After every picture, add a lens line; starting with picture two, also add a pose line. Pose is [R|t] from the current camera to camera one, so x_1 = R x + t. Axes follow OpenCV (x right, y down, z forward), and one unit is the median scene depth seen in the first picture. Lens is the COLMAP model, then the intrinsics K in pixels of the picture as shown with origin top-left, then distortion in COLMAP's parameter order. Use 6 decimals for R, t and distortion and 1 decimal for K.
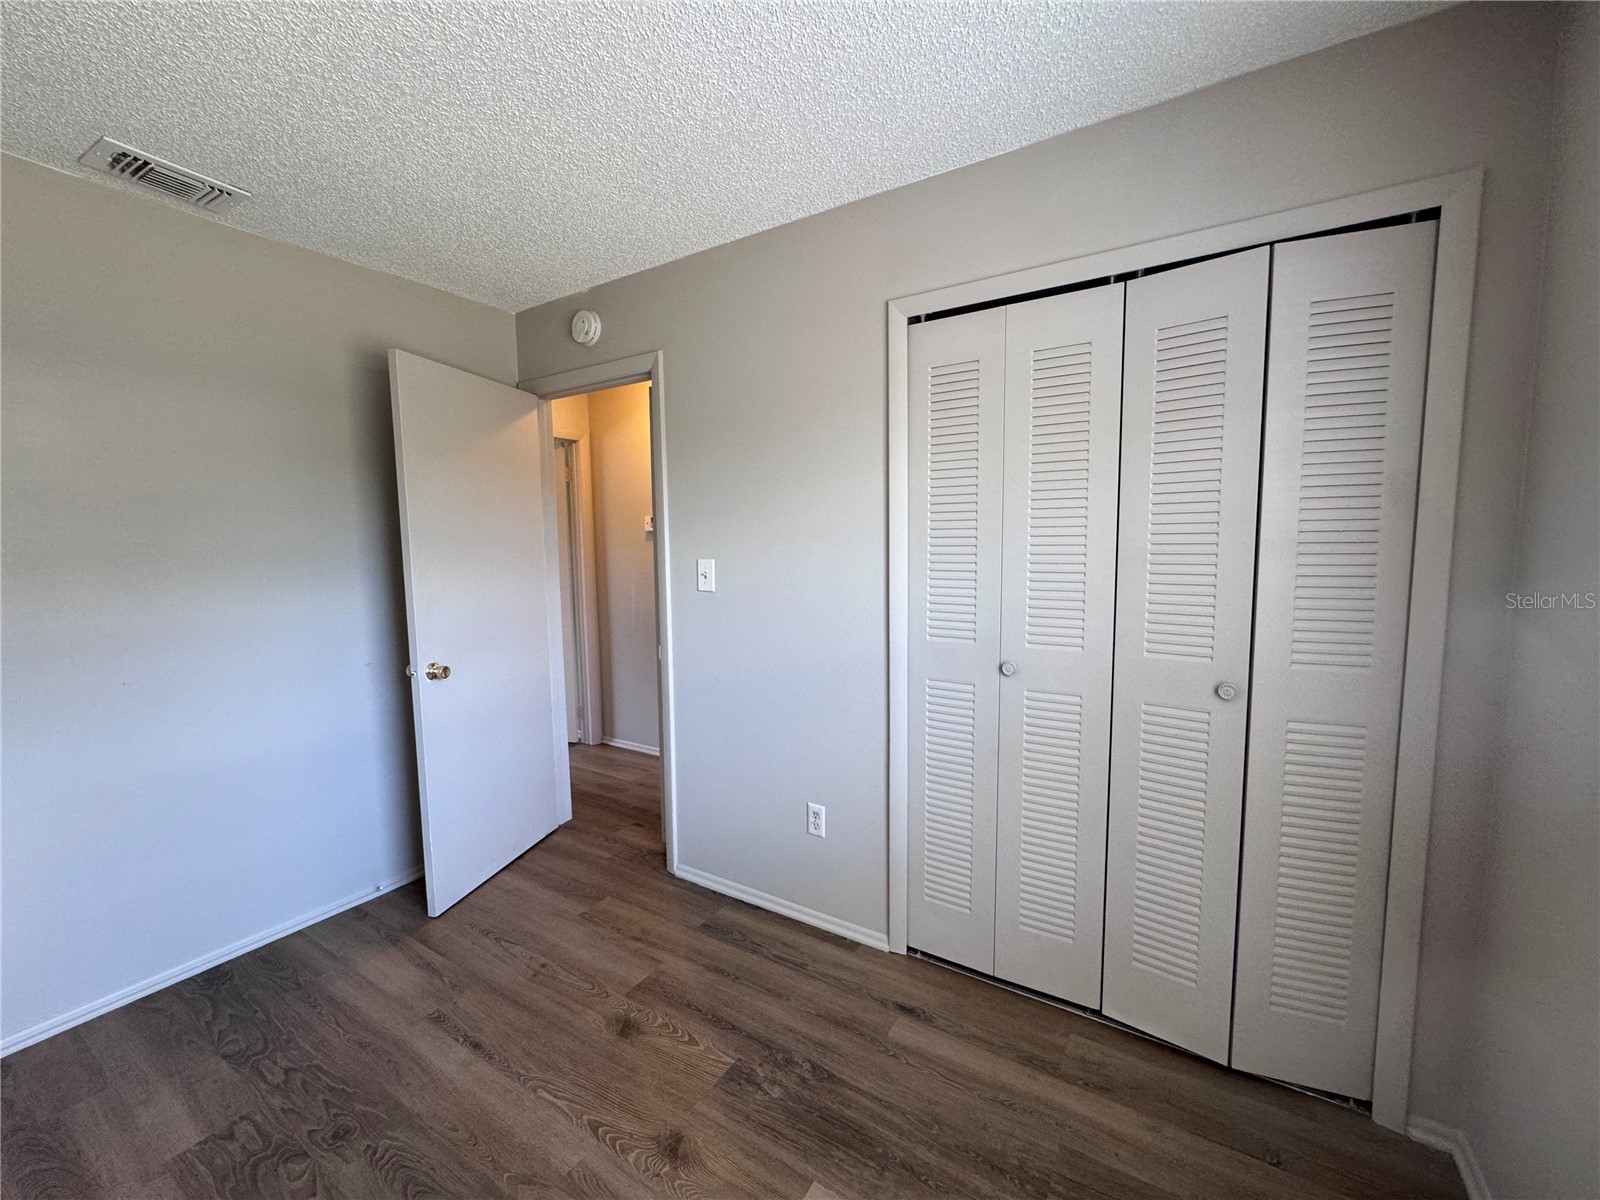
lens RADIAL K [[640.4, 0, 800.0], [0, 640.4, 600.0], [0, 0, 1]] dist [-0.007257, 0.000210]
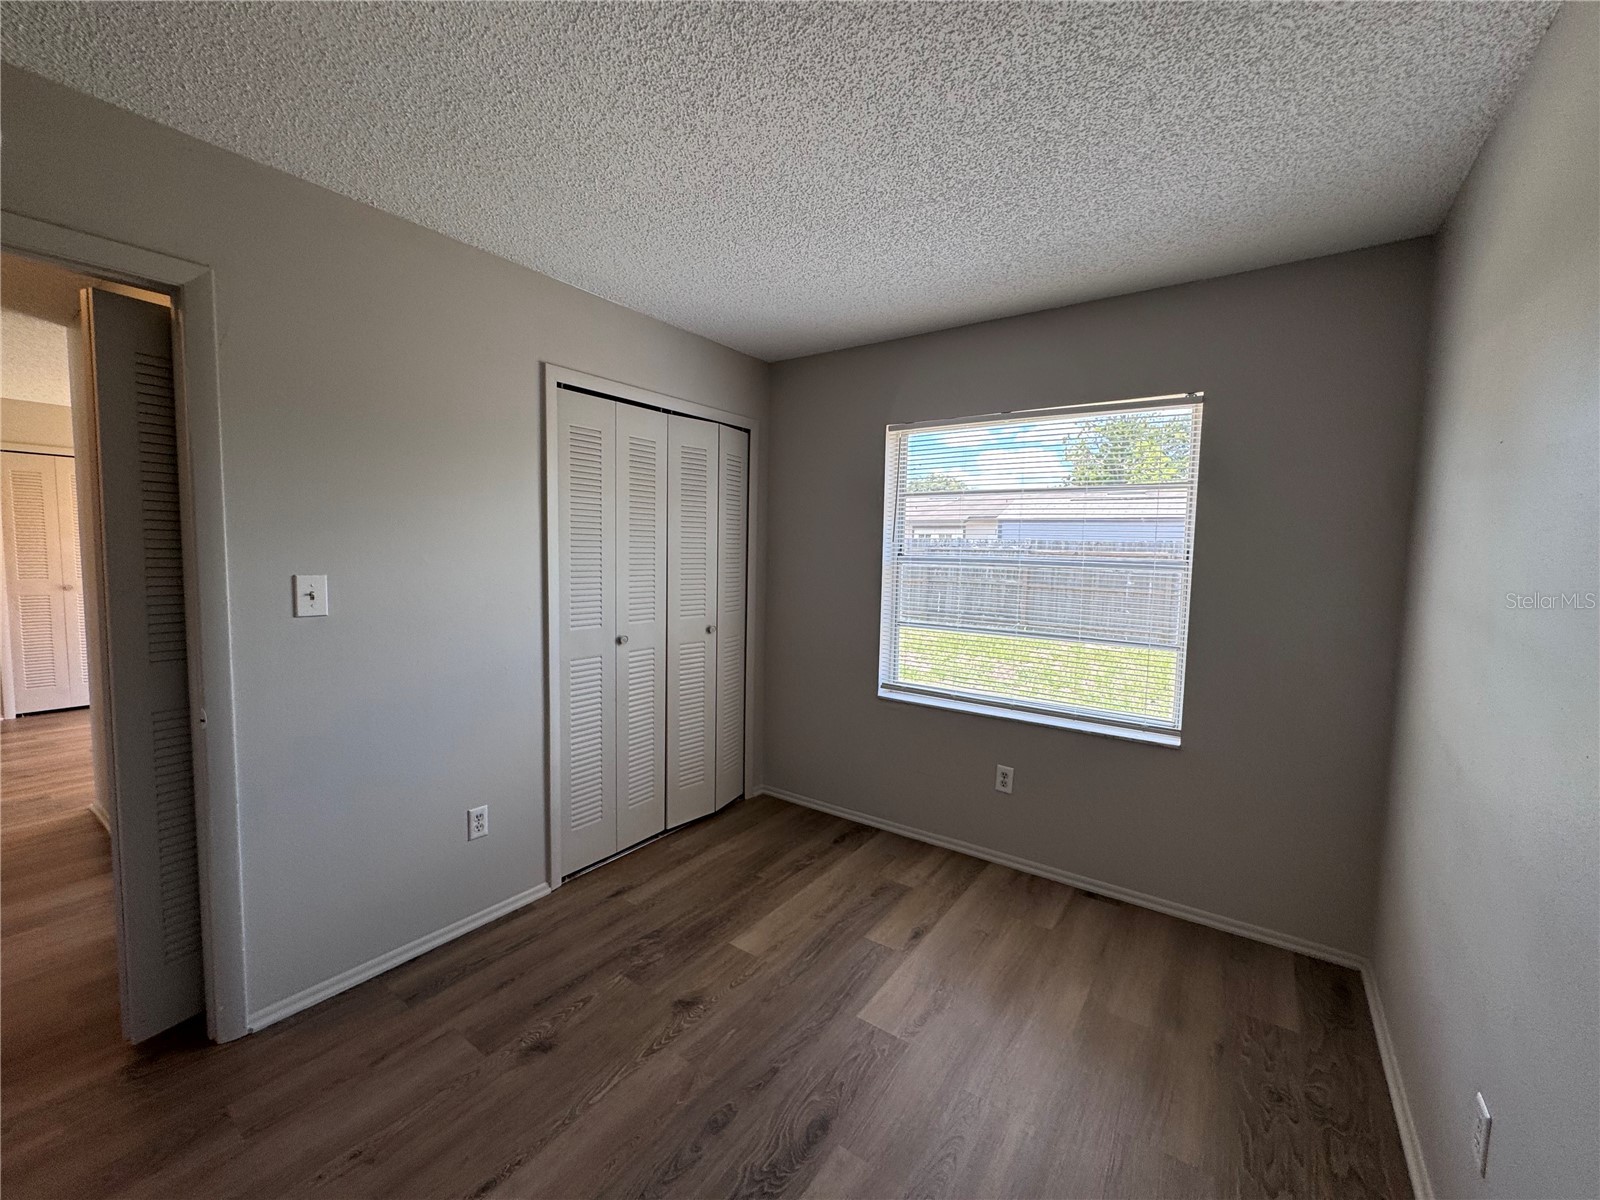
lens RADIAL K [[642.8, 0, 799.2], [0, 642.8, 598.9], [0, 0, 1]] dist [-0.004693, 0.000303]
pose [[0.056640, -0.064861, 0.996286, -1.162852], [0.067679, 0.995842, 0.060985, -0.054500], [-0.996098, 0.063974, 0.060794, 0.482325]]
